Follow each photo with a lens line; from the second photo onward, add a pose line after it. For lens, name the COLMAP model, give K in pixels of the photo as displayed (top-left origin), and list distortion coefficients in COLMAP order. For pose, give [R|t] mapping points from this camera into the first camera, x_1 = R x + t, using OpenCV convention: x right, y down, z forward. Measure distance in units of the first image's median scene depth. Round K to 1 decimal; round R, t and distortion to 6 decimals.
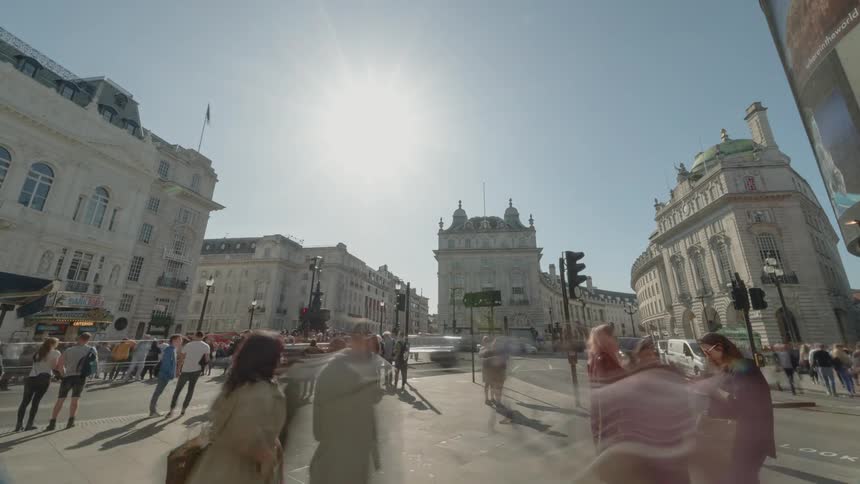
lens RADIAL K [[354.4, 0, 427.9], [0, 354.4, 224.6], [0, 0, 1]] dist [0.059946, -0.000165]
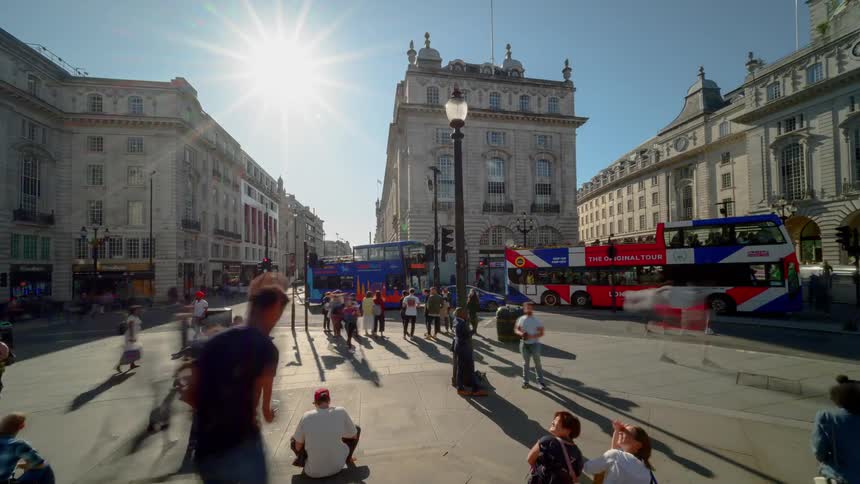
lens RADIAL K [[340.2, 0, 427.5], [0, 340.2, 257.8], [0, 0, 1]] dist [-0.000690, -0.000156]
pose [[0.937493, -0.019207, 0.347475, -0.115597], [-0.081464, 0.958621, 0.272781, 0.142590], [-0.338336, -0.284037, 0.897135, 0.479240]]
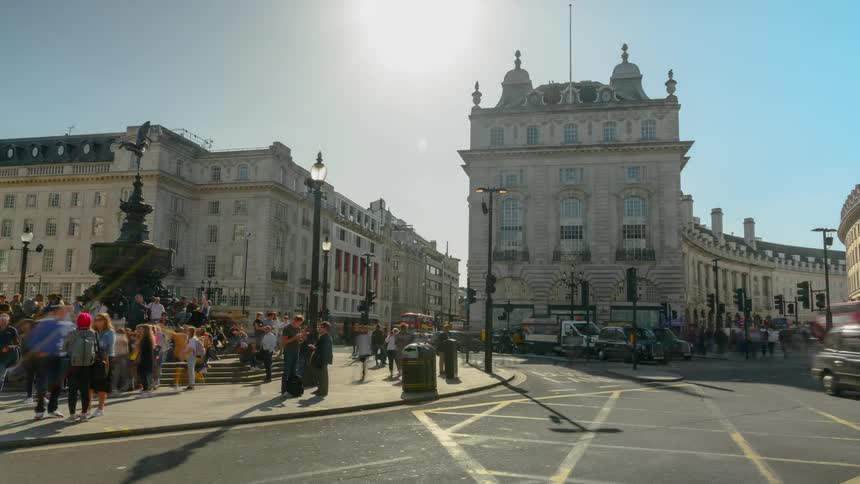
lens RADIAL K [[584.1, 0, 429.9], [0, 584.1, 265.0], [0, 0, 1]] dist [-0.004527, -0.002387]
pose [[0.998413, 0.004220, -0.056160, 0.019519], [0.007386, 0.978765, 0.204853, 0.059709], [0.055832, -0.204943, 0.977180, 0.184976]]
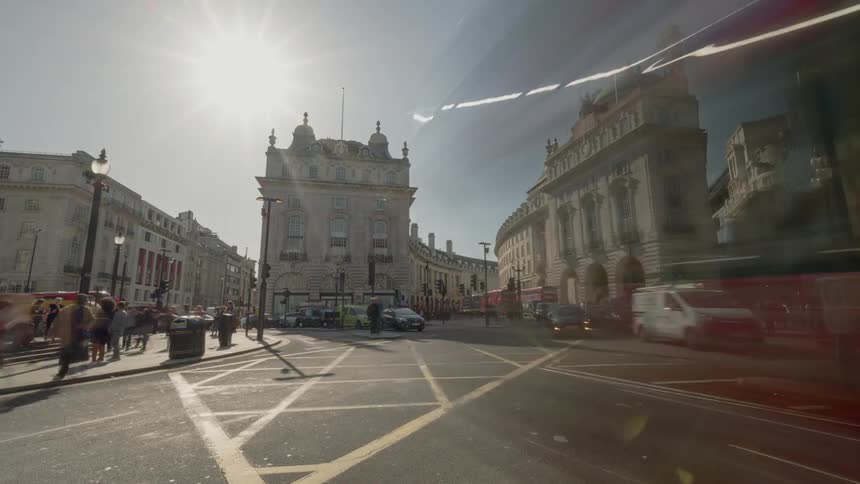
lens RADIAL K [[403.8, 0, 428.7], [0, 403.8, 238.0], [0, 0, 1]] dist [0.017974, -0.000599]
pose [[0.923599, 0.050566, 0.380012, 0.028460], [-0.100021, 0.988714, 0.111533, 0.066670], [-0.370083, -0.141021, 0.918233, 0.191604]]
